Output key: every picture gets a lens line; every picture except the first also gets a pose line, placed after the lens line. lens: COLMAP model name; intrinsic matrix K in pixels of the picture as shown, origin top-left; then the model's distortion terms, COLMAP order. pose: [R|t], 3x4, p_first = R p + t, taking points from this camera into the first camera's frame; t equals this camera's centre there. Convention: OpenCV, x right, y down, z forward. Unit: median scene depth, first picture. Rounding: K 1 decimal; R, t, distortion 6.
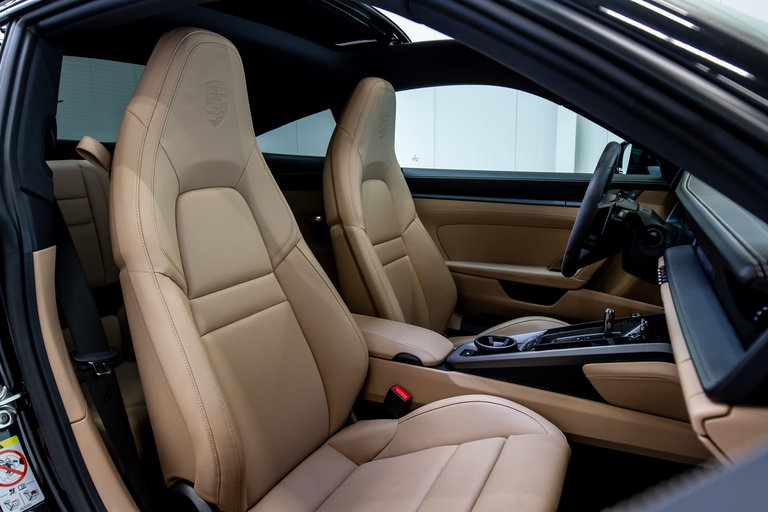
lens RADIAL K [[565.6, 0, 384.0], [0, 565.6, 256.0], [0, 0, 1]] dist [-0.028759, -0.001309]
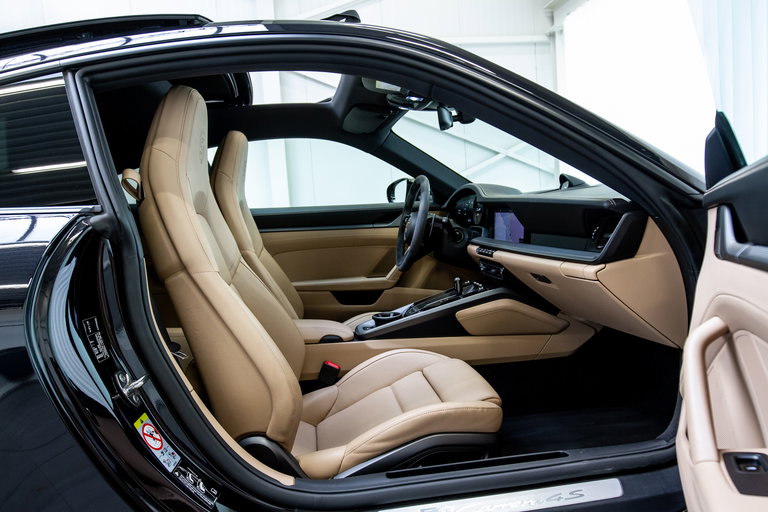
lens RADIAL K [[565.6, 0, 384.0], [0, 565.6, 256.0], [0, 0, 1]] dist [-0.028759, -0.001309]
pose [[0.845607, -0.095497, 0.525194, -0.417970], [0.149674, 0.986817, -0.061554, 0.072312], [-0.512392, 0.130658, 0.848754, -0.159973]]
